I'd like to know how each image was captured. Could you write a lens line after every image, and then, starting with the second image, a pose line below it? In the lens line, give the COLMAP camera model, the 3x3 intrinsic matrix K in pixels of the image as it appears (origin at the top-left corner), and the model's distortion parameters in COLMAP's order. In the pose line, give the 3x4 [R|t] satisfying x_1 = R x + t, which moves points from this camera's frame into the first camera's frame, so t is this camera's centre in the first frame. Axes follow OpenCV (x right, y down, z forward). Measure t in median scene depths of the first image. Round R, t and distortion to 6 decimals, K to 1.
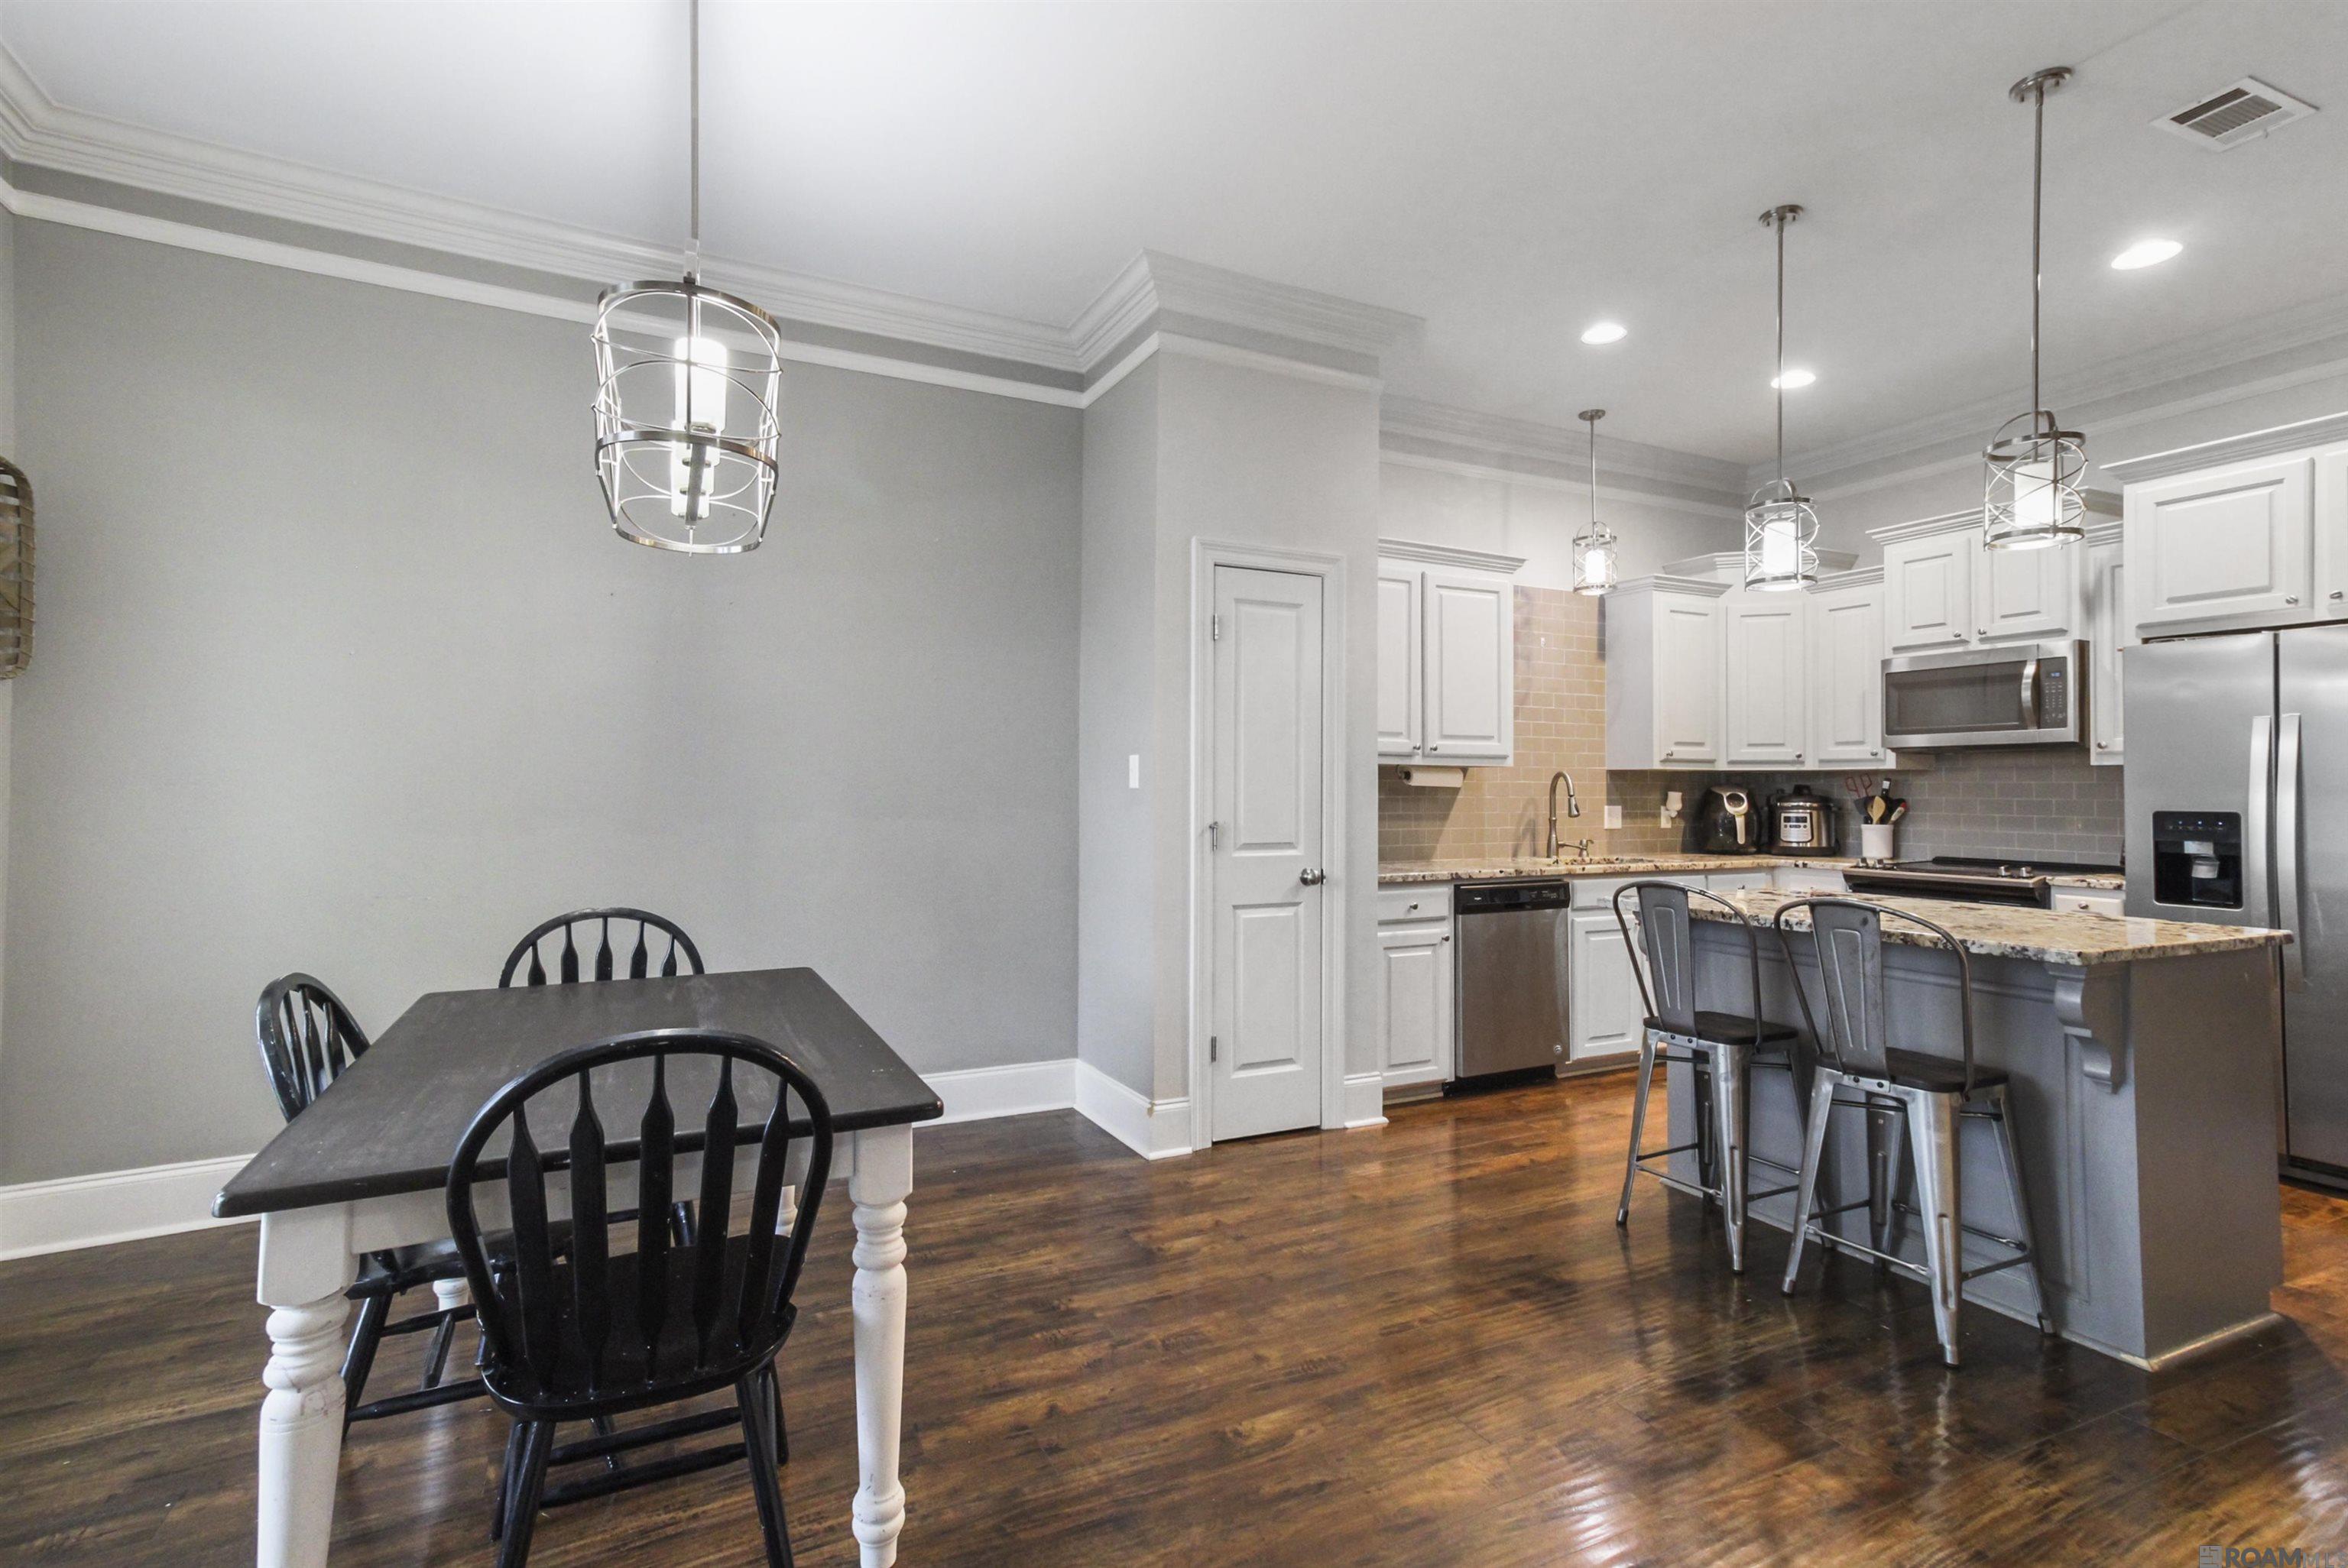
lens RADIAL K [[1111.8, 0, 1176.9], [0, 1111.8, 769.7], [0, 0, 1]] dist [0.000302, 0.005046]
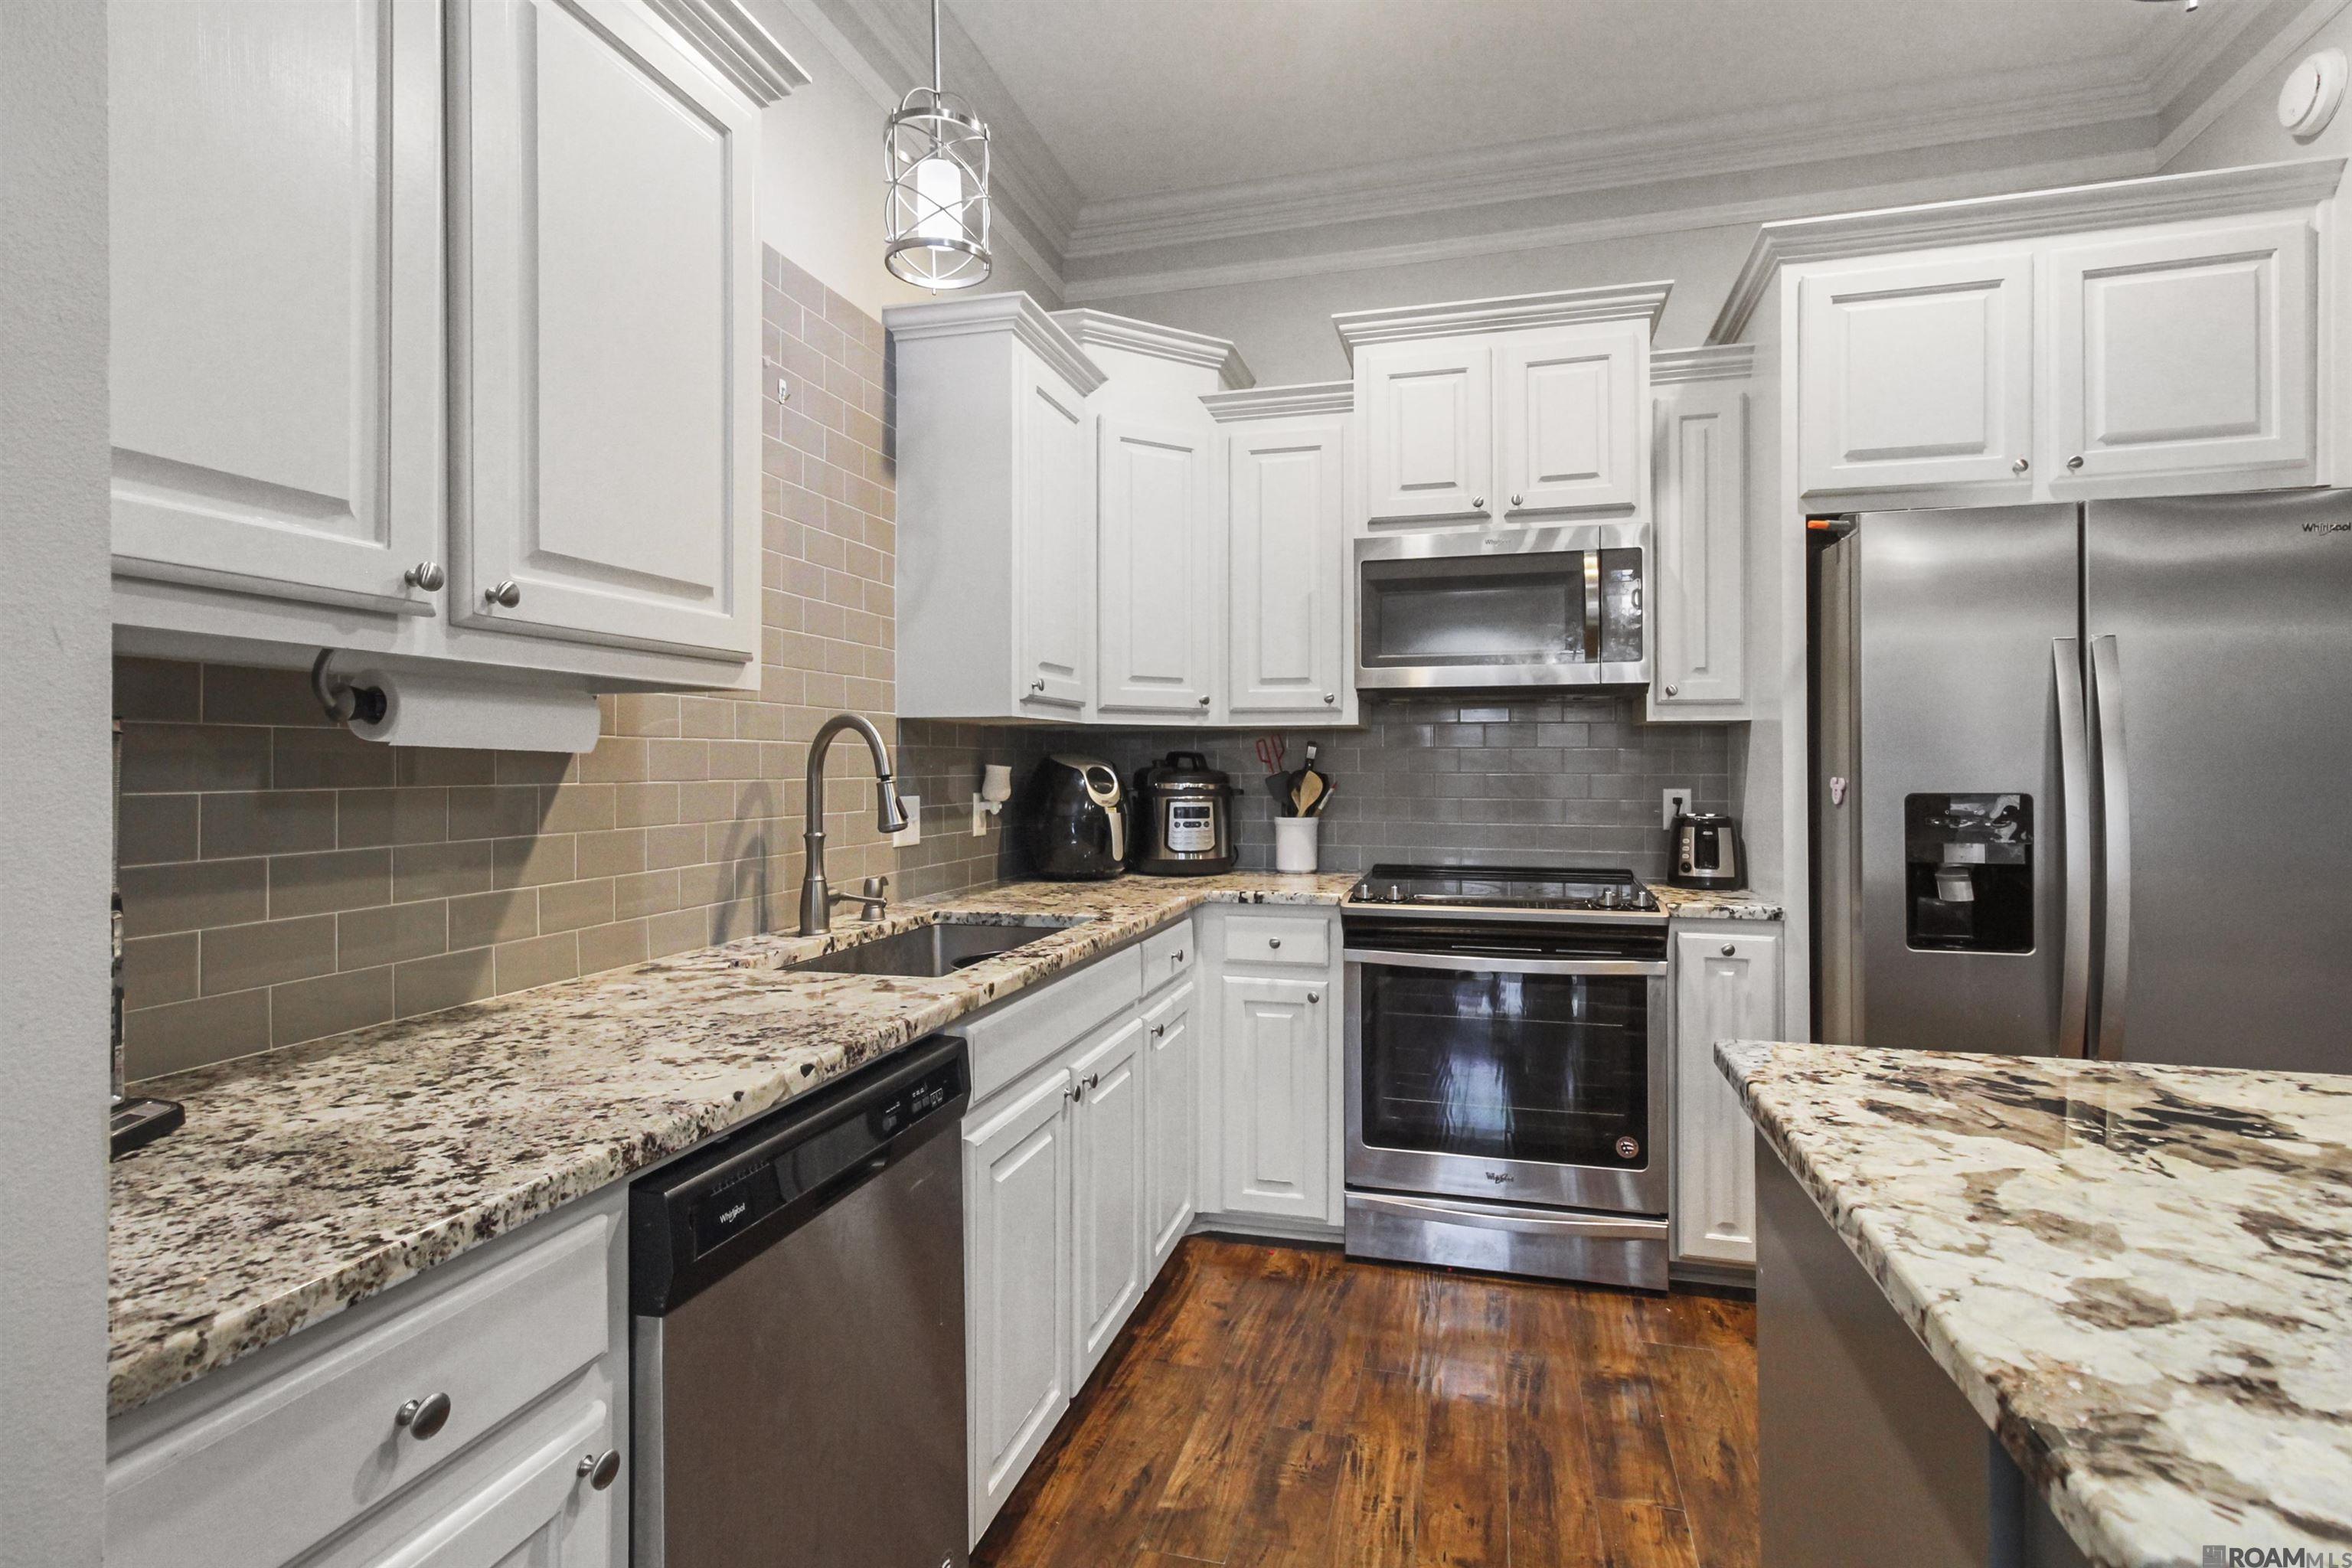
lens RADIAL K [[1113.9, 0, 1195.3], [0, 1113.9, 762.9], [0, 0, 1]] dist [0.000302, 0.005046]
pose [[0.661403, -0.002805, 0.750026, 0.155695], [-0.010619, 0.999858, 0.013104, 0.014301], [-0.749956, -0.016631, 0.661279, 0.761774]]
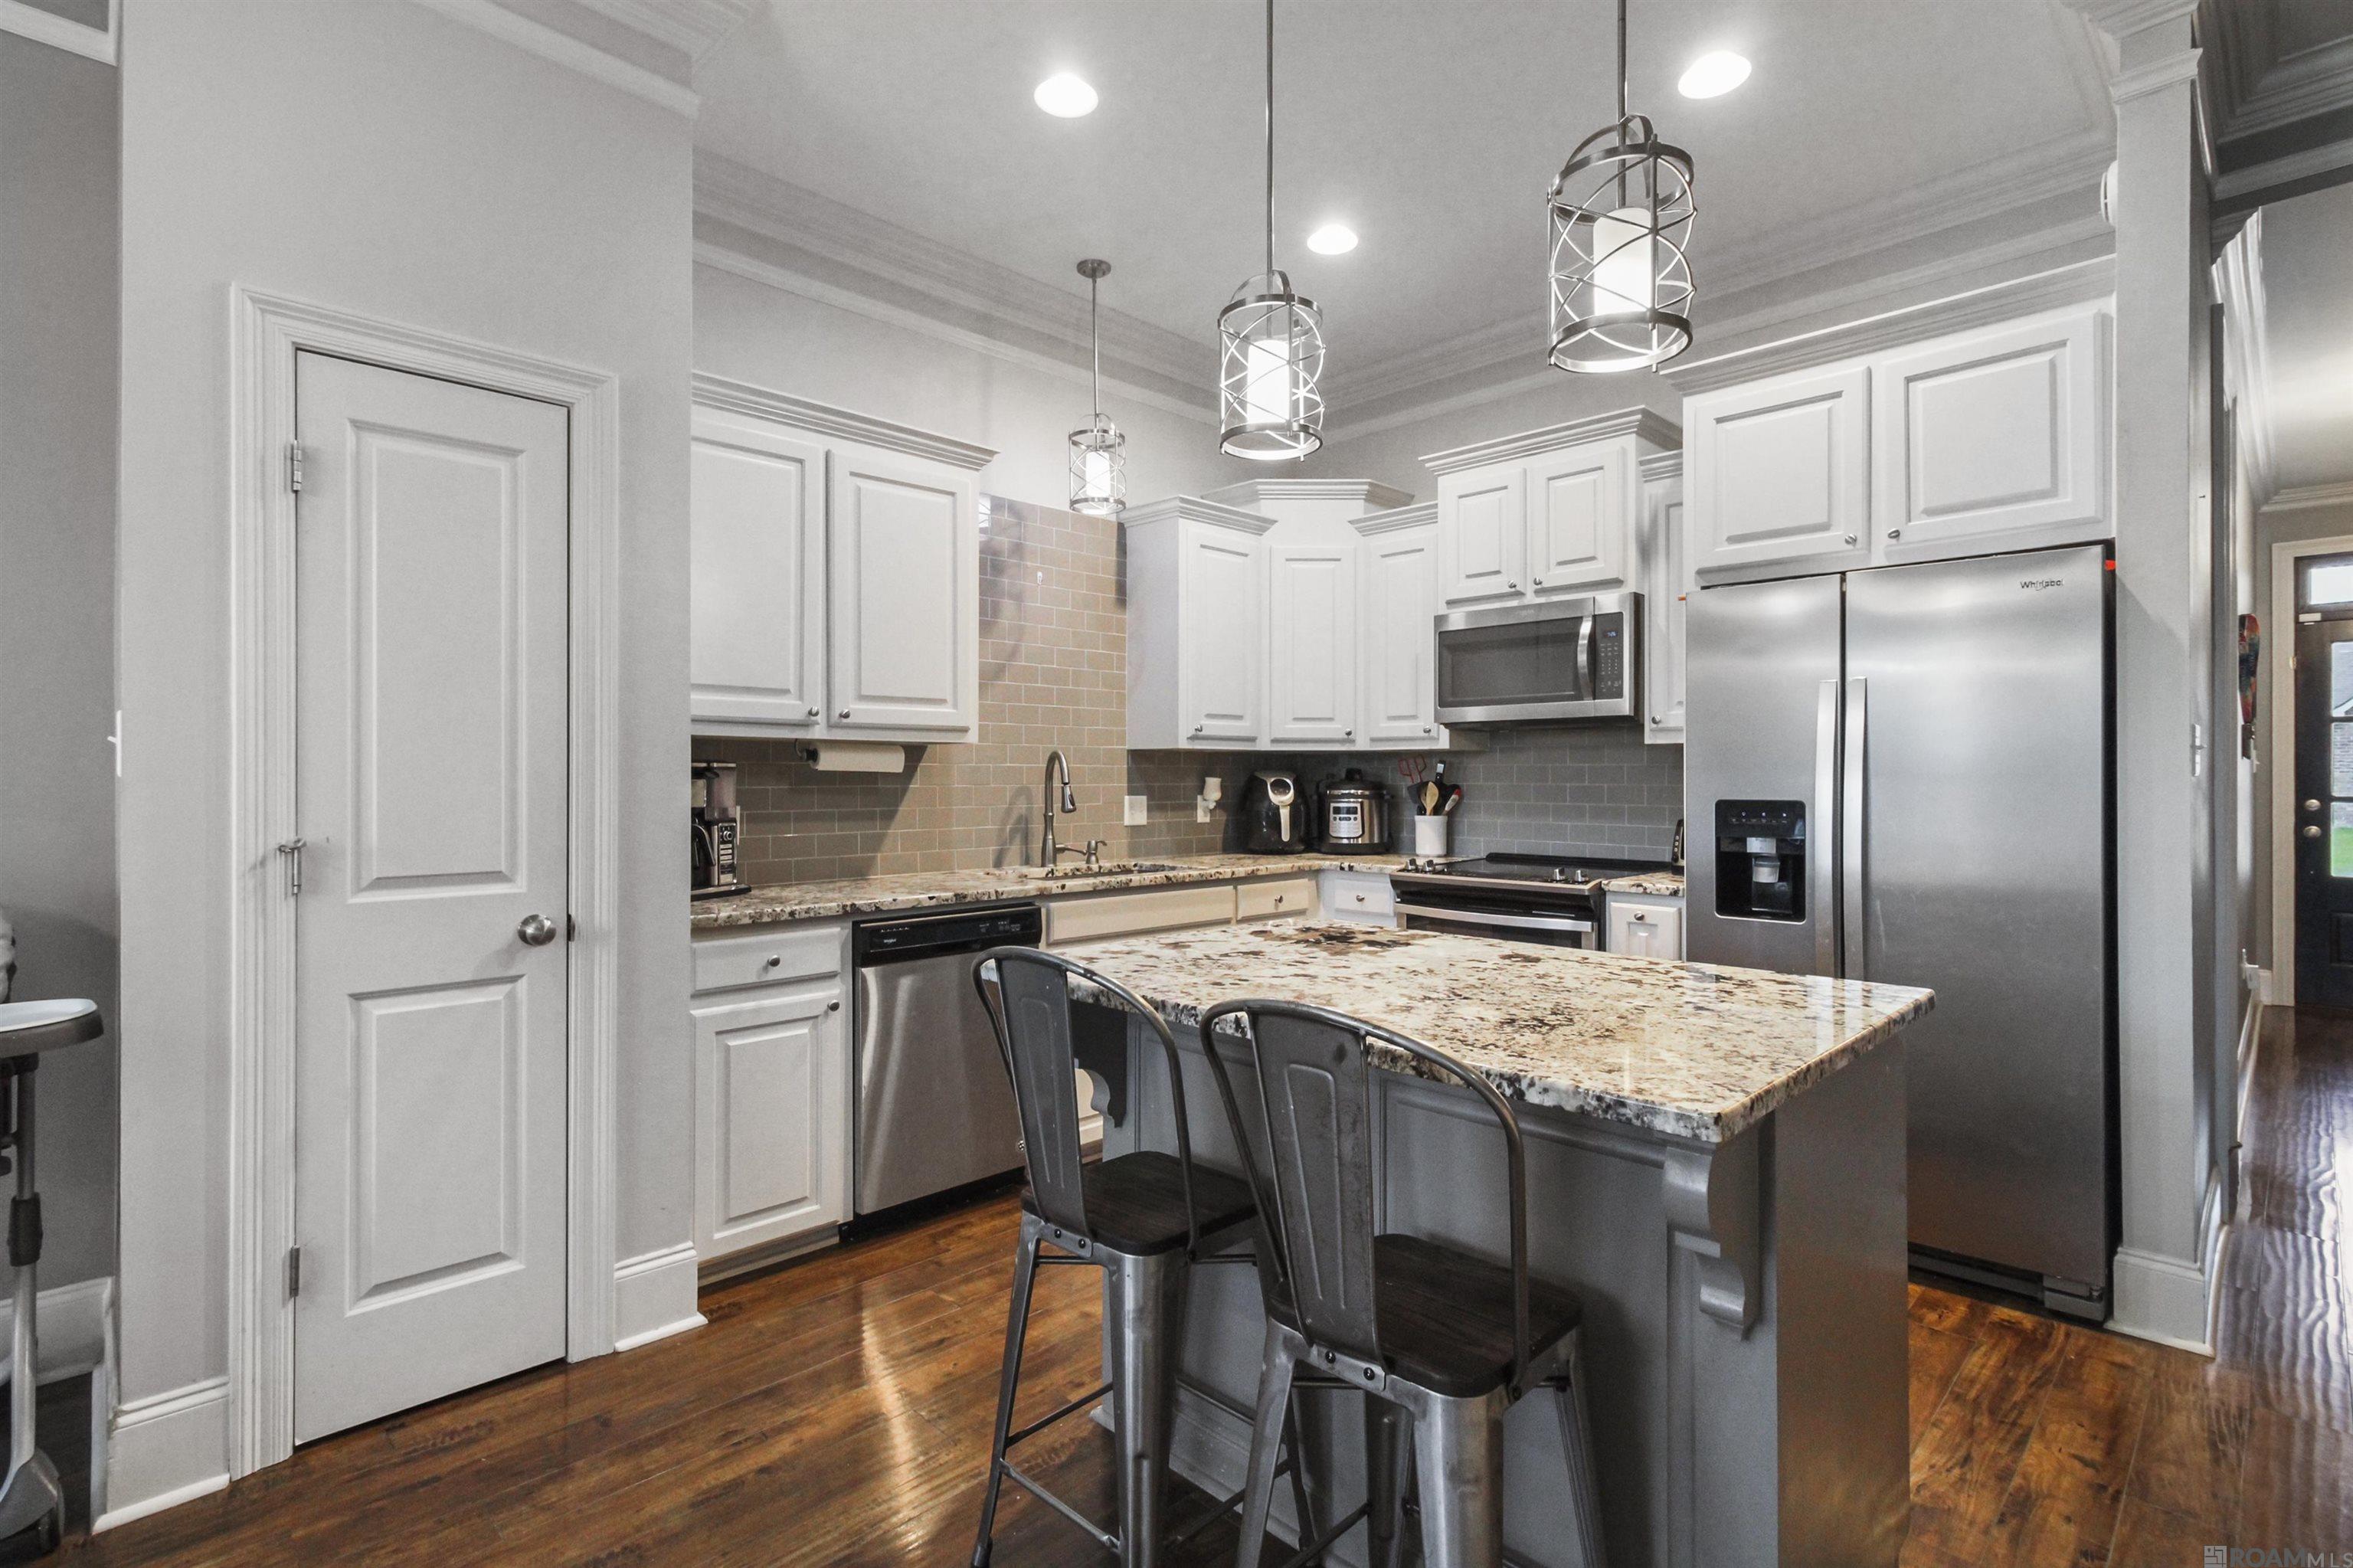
lens RADIAL K [[1114.4, 0, 1182.4], [0, 1114.4, 773.0], [0, 0, 1]] dist [0.000302, 0.005046]
pose [[0.949436, -0.003113, 0.313946, 0.225772], [-0.001852, 0.999878, 0.015515, 0.005438], [-0.313956, -0.015312, 0.949314, 0.315258]]
